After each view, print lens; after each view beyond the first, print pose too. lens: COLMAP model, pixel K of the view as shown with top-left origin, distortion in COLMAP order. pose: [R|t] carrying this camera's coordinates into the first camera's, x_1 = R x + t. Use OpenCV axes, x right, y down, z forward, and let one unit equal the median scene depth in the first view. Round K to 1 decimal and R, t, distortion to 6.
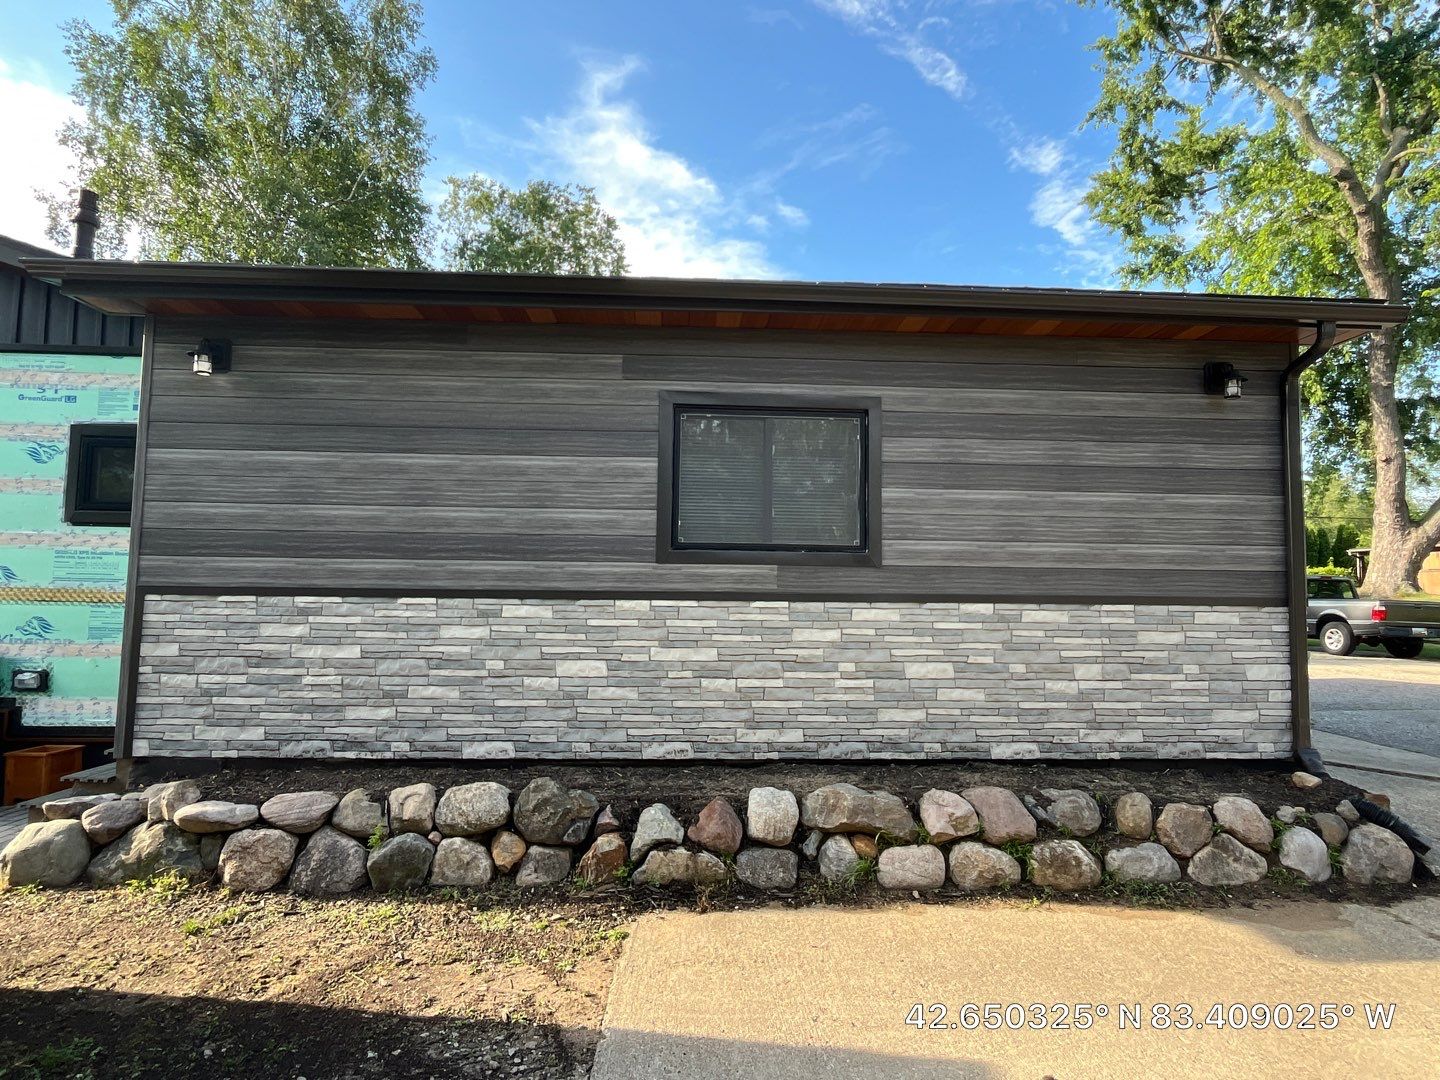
lens RADIAL K [[782.0, 0, 721.5], [0, 782.0, 537.6], [0, 0, 1]] dist [-0.002857, 0.000511]
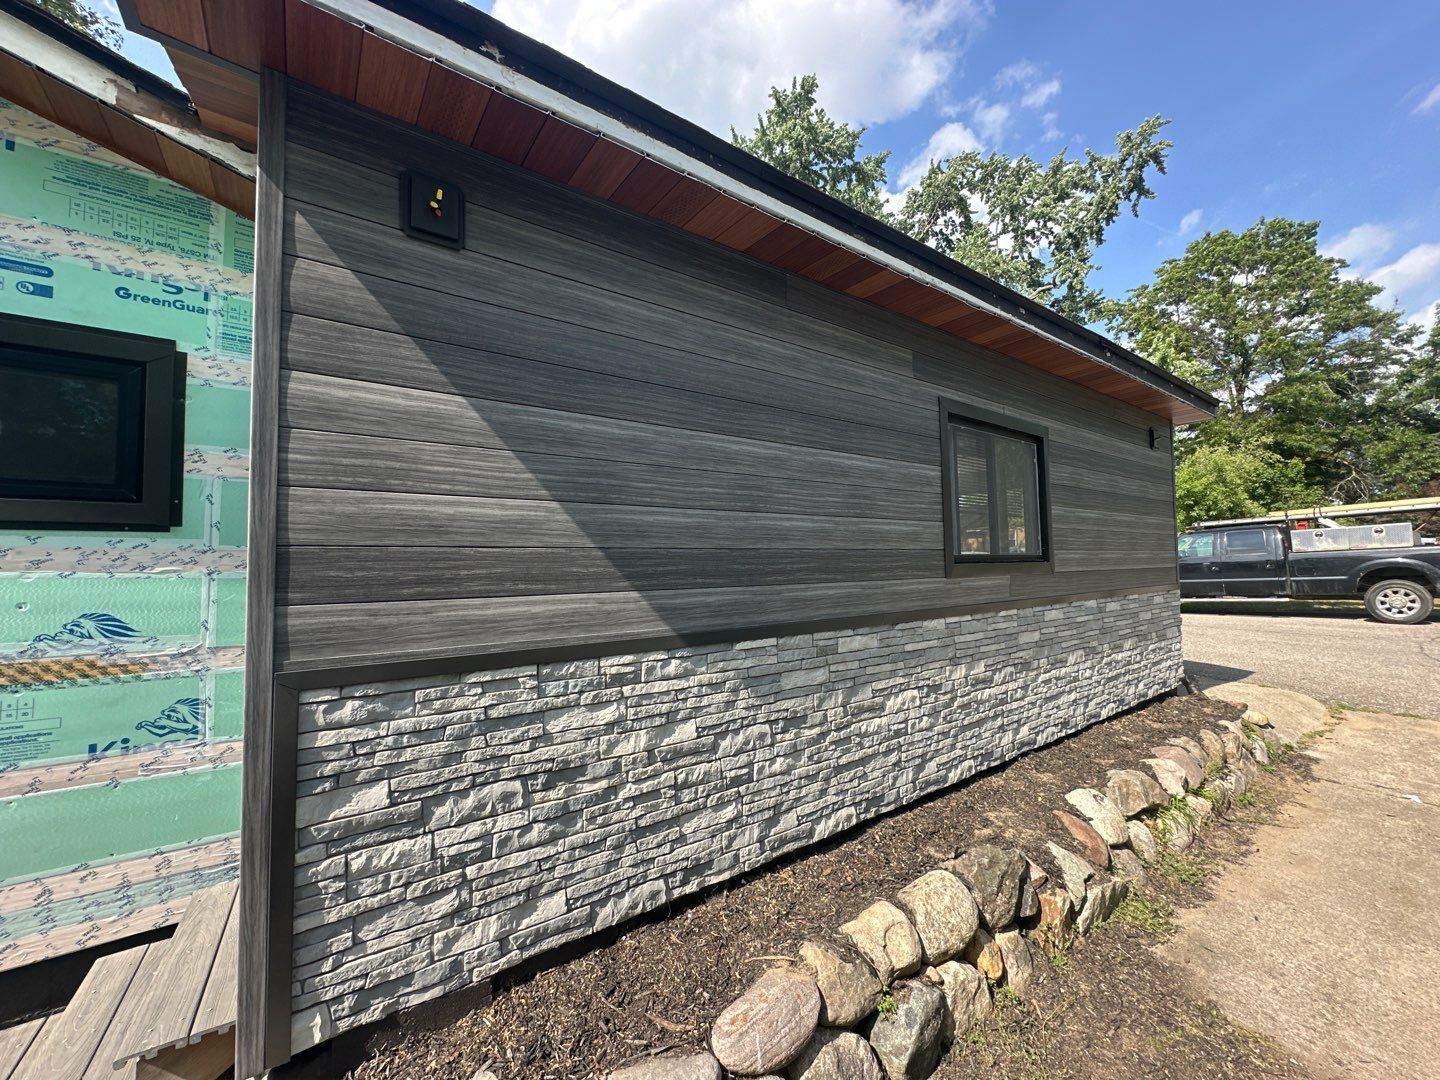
lens RADIAL K [[575.3, 0, 717.6], [0, 575.3, 539.7], [0, 0, 1]] dist [-0.000680, -0.000222]
pose [[0.833448, -0.001700, 0.552596, -0.704959], [-0.012281, 0.999691, 0.021599, -0.025693], [-0.552462, -0.024788, 0.833170, 0.574757]]
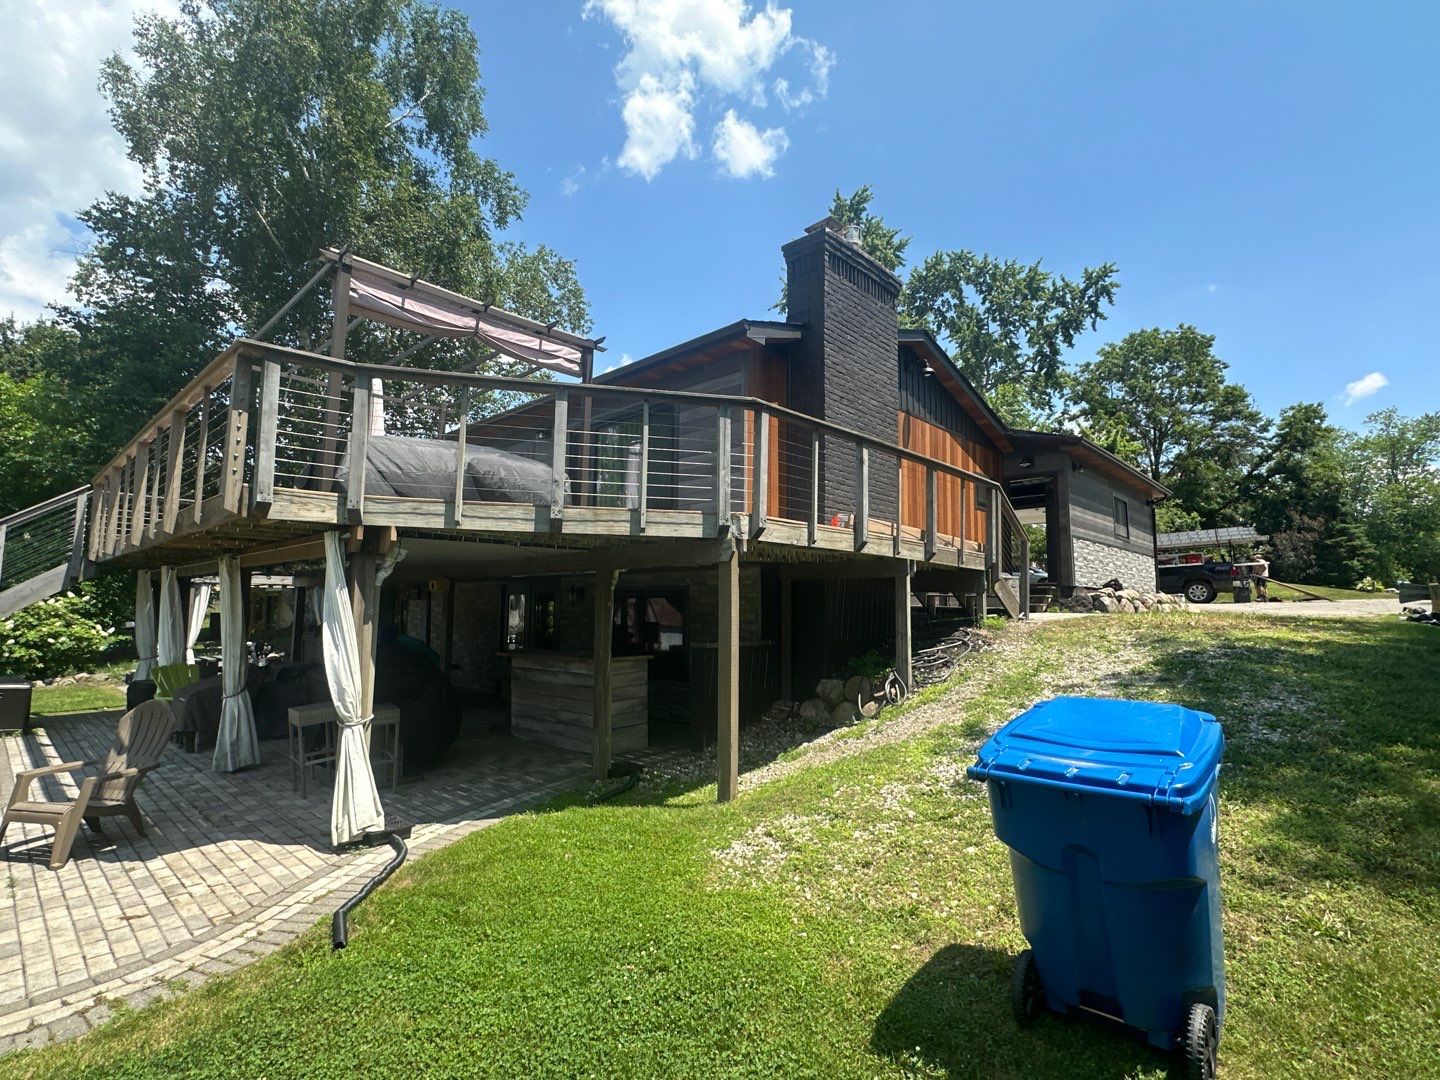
lens RADIAL K [[696.0, 0, 725.9], [0, 696.0, 547.7], [0, 0, 1]] dist [0.000313, -0.000175]
pose [[0.712282, 0.054376, 0.699784, -3.772504], [-0.042675, 0.998505, -0.034150, 0.273474], [-0.700595, -0.005539, 0.713537, -0.075374]]
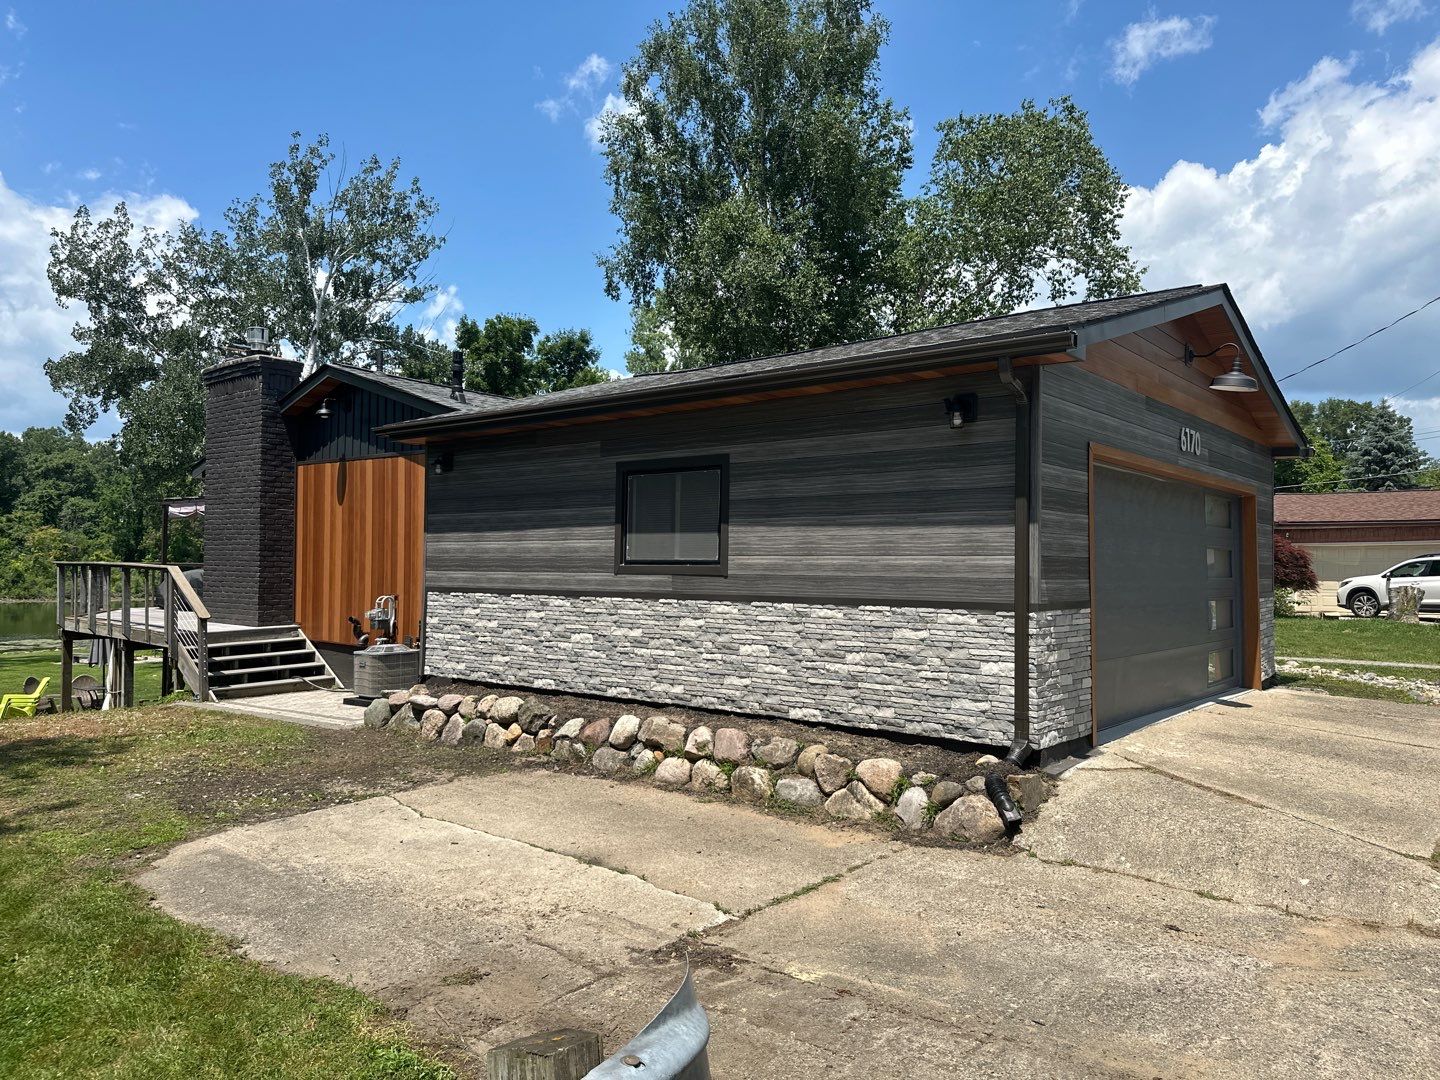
lens RADIAL K [[996.2, 0, 715.3], [0, 996.2, 538.3], [0, 0, 1]] dist [0.116454, -0.132540]
pose [[0.740193, -0.026354, -0.671877, 1.427719], [0.048408, 0.998727, 0.014156, -0.057312], [0.670649, -0.043002, 0.740527, -0.349871]]
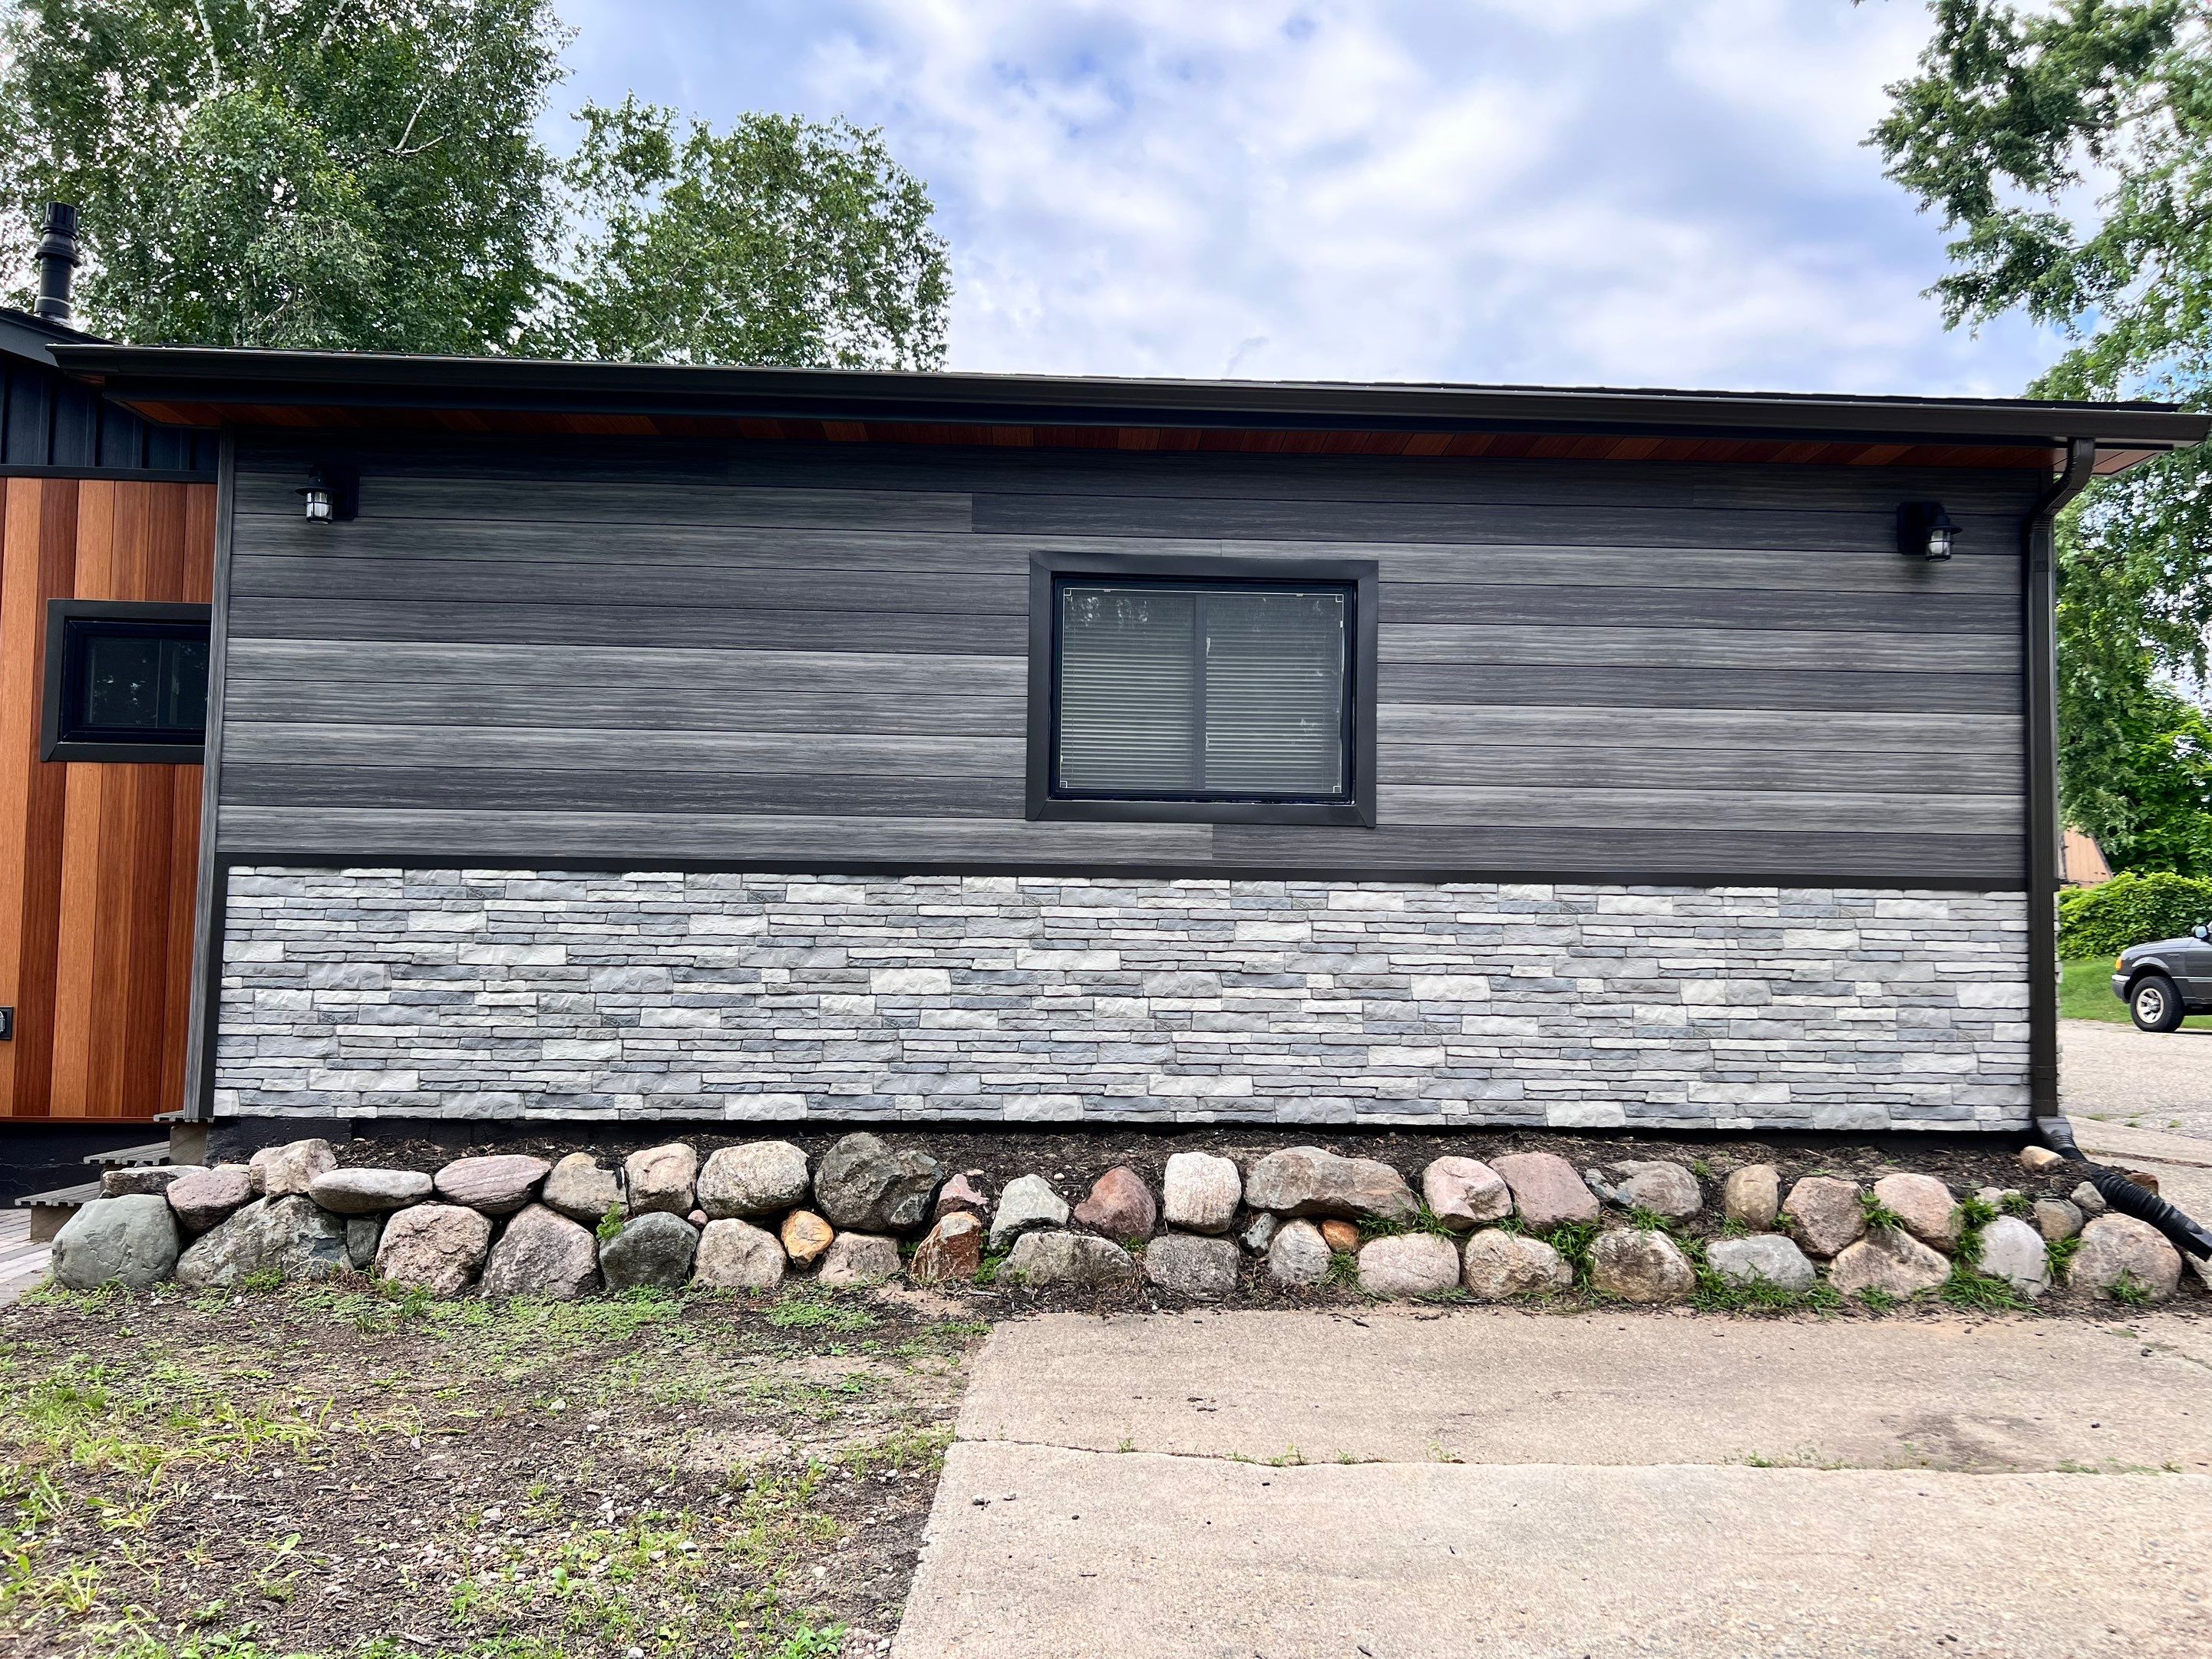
lens RADIAL K [[1654.1, 0, 1128.6], [0, 1654.1, 849.4], [0, 0, 1]] dist [0.059231, -0.073945]
pose [[0.999991, 0.000837, -0.004244, 0.007800], [-0.000809, 0.999978, 0.006627, 0.048420], [0.004249, -0.006623, 0.999969, -0.364720]]
